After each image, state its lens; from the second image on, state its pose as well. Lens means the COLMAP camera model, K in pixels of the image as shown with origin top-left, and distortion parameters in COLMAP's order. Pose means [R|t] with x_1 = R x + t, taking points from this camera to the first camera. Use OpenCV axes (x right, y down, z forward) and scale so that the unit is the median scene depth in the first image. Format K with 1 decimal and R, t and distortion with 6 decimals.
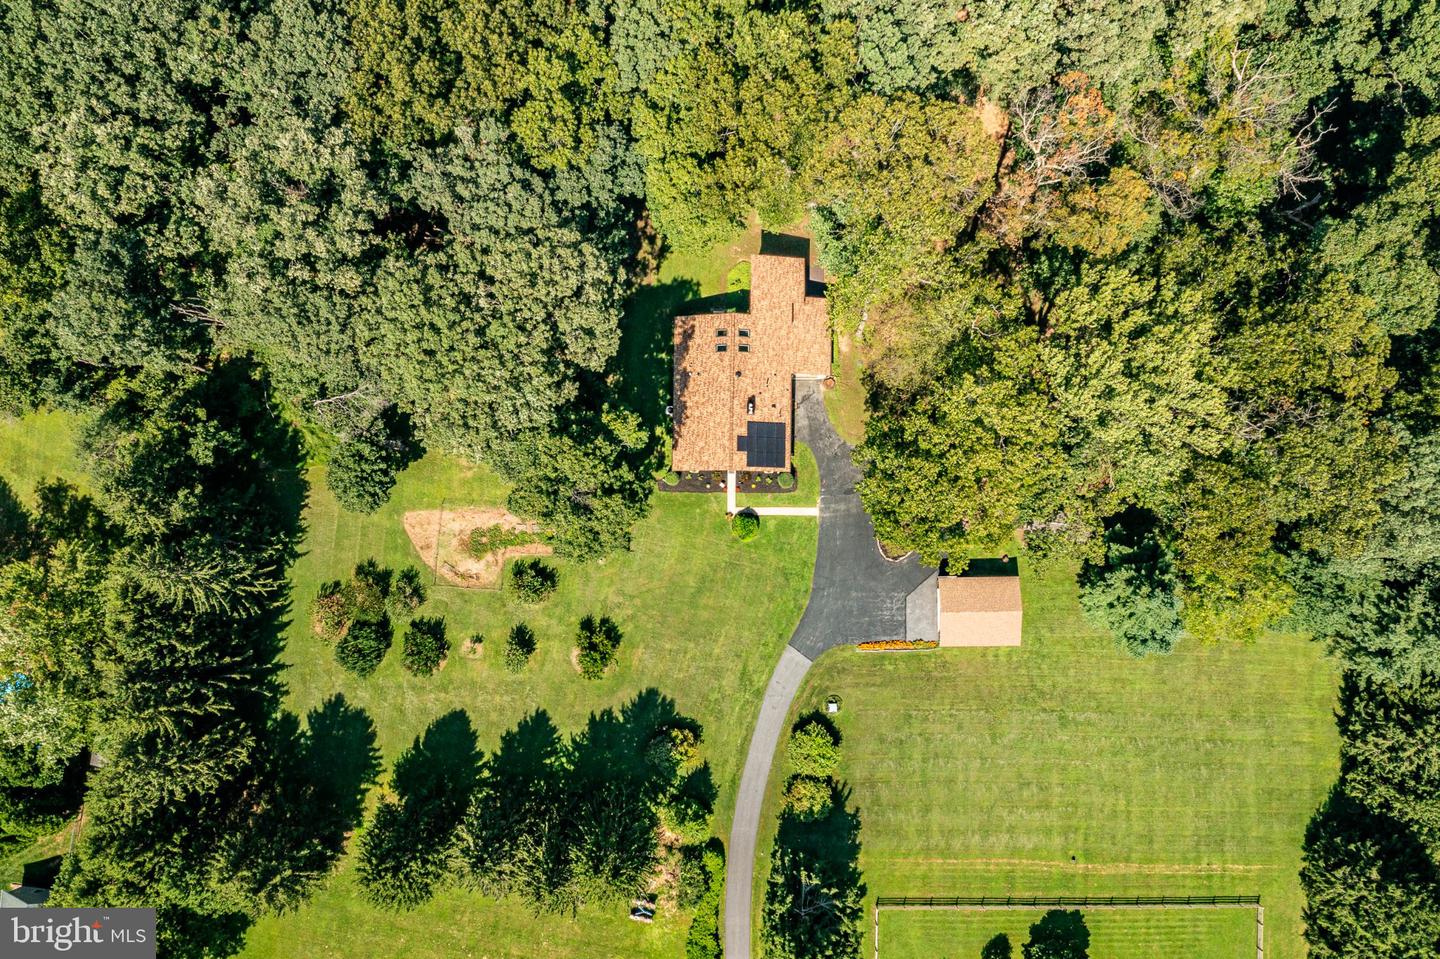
lens RADIAL K [[1159.6, 0, 713.0], [0, 1159.6, 478.6], [0, 0, 1]] dist [0.018803, 0.012912]
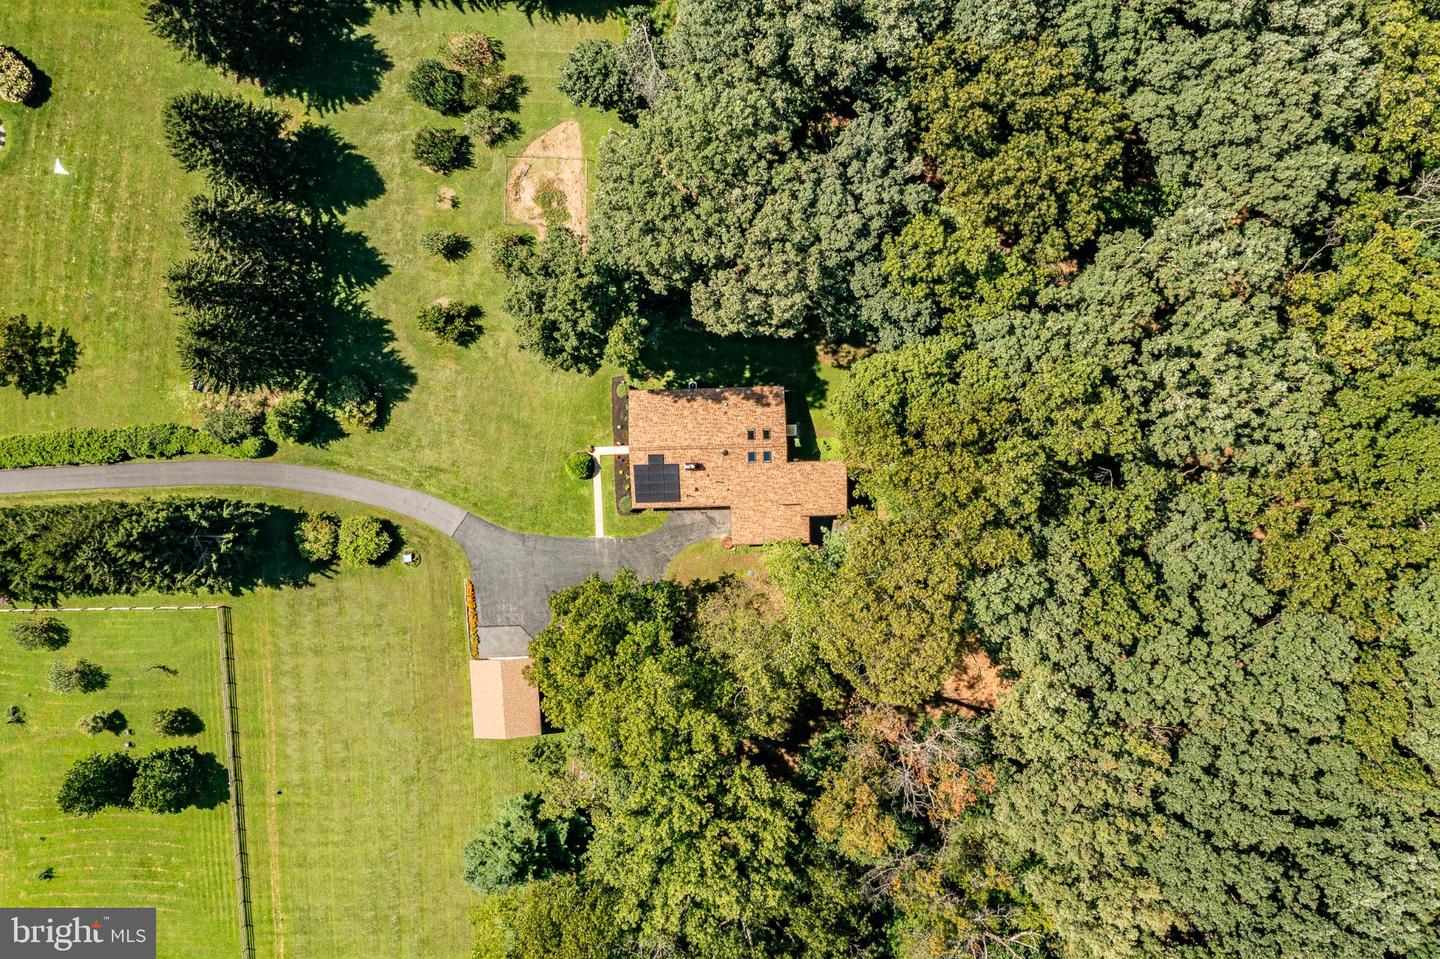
lens RADIAL K [[1159.6, 0, 721.4], [0, 1159.6, 482.7], [0, 0, 1]] dist [0.018803, 0.012912]
pose [[0.040955, 0.997951, 0.049161, -0.001695], [-0.997163, 0.037713, 0.065148, -0.148328], [0.063160, -0.051690, 0.996664, 0.003102]]
